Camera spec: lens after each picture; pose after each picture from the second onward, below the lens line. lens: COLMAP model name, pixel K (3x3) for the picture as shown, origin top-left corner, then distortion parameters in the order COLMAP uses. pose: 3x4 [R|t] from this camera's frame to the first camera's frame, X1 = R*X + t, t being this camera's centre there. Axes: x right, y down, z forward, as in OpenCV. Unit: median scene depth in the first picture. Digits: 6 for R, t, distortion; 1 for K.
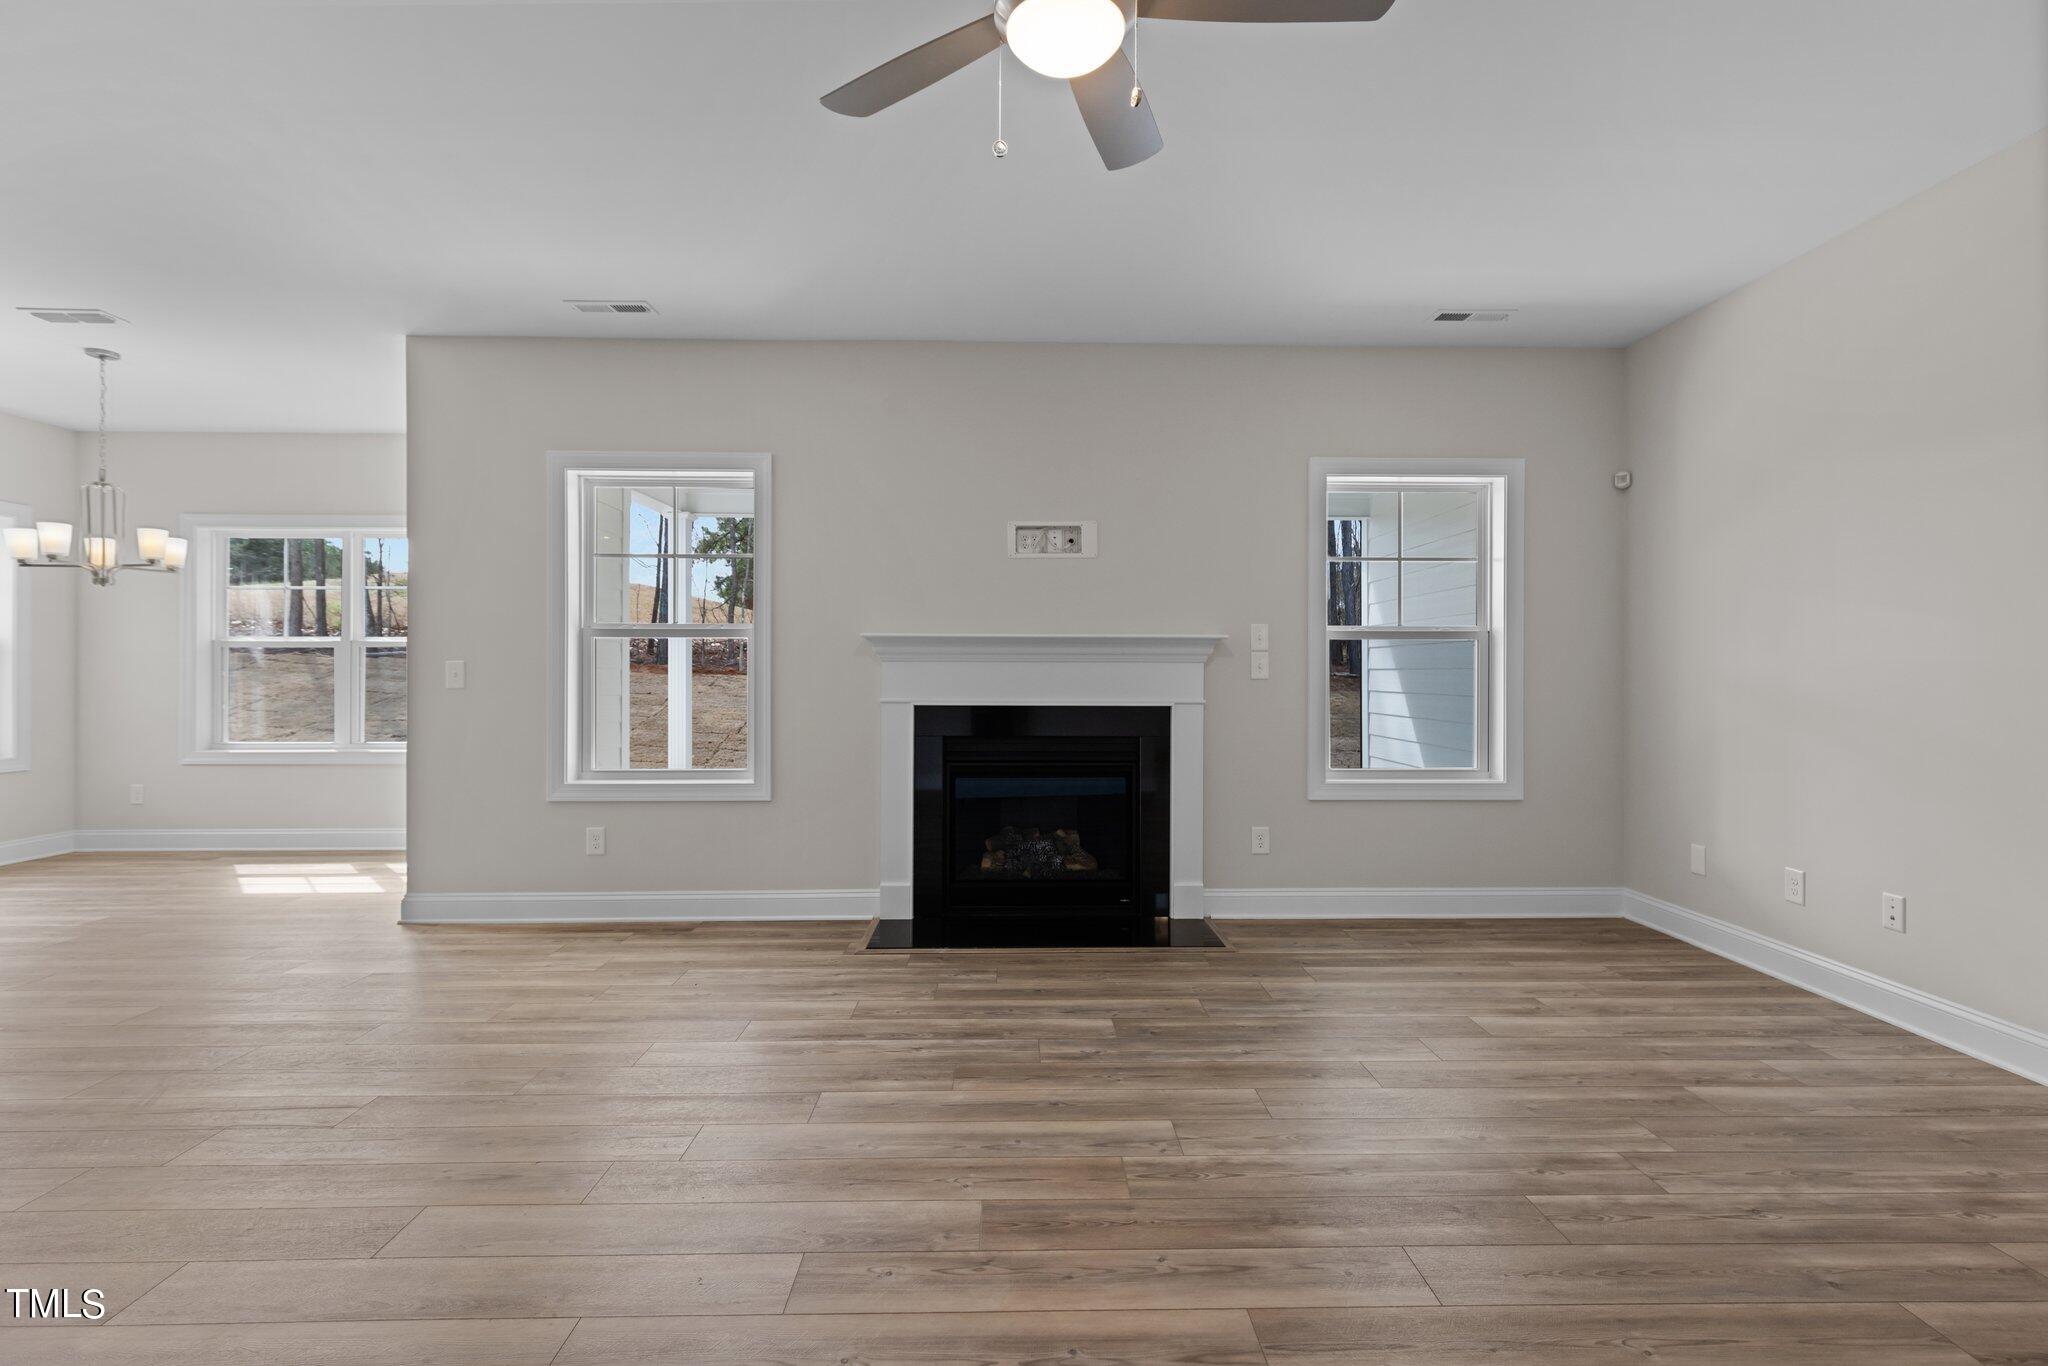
lens RADIAL K [[940.3, 0, 1022.9], [0, 940.3, 675.5], [0, 0, 1]] dist [0.008684, -0.001445]
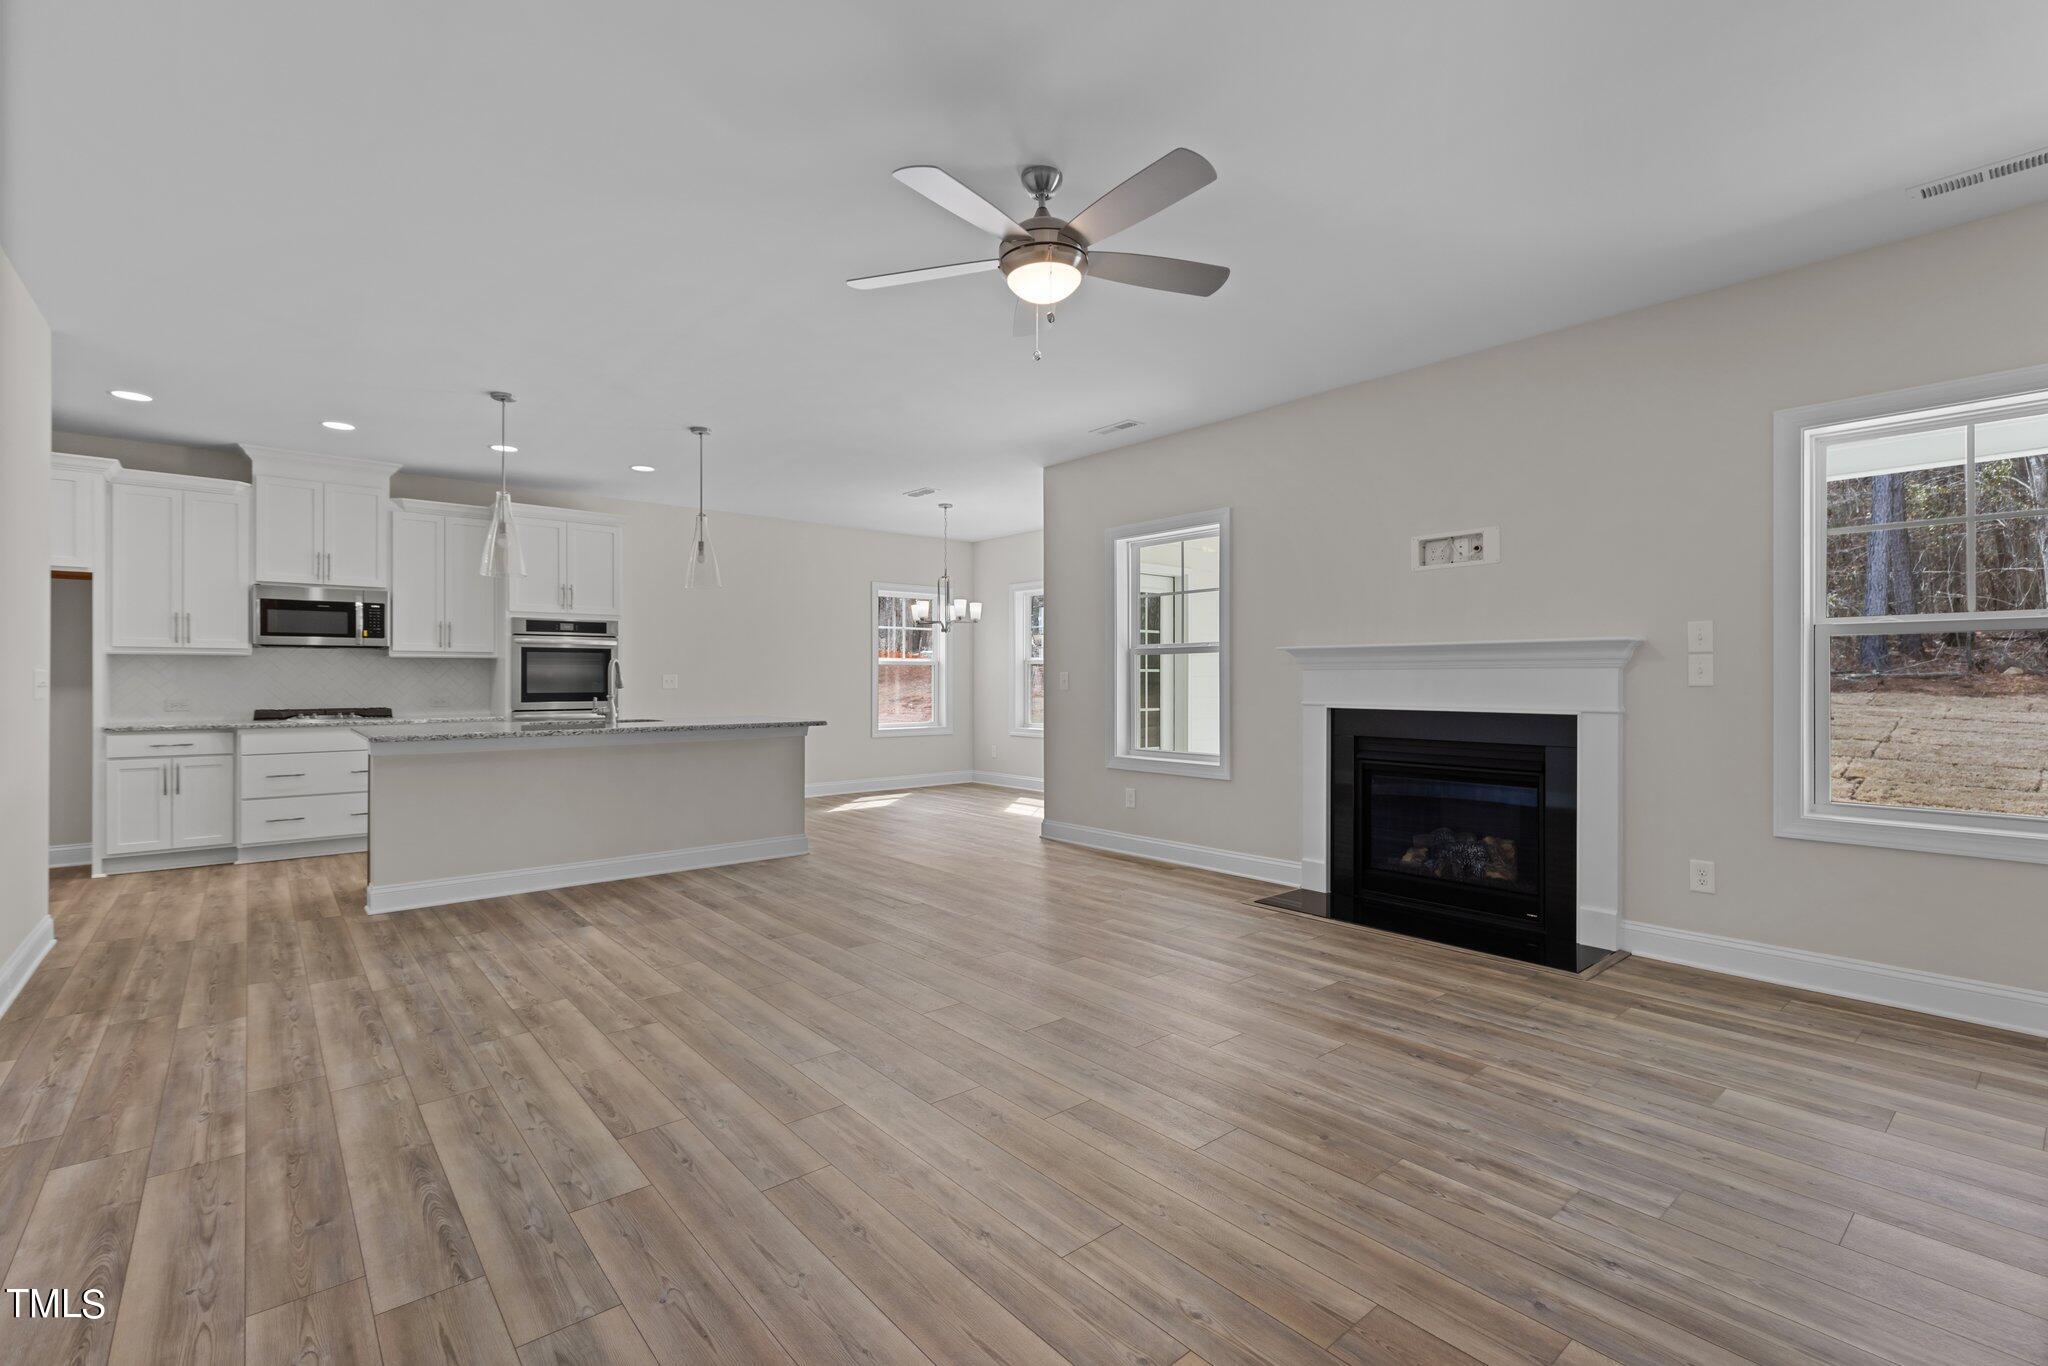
lens RADIAL K [[940.3, 0, 1017.3], [0, 940.3, 686.4], [0, 0, 1]] dist [0.008684, -0.001445]
pose [[0.615927, 0.003908, -0.787794, 0.562647], [-0.001053, 0.999991, 0.004137, 0.001285], [0.787803, -0.001719, 0.615925, -0.009121]]
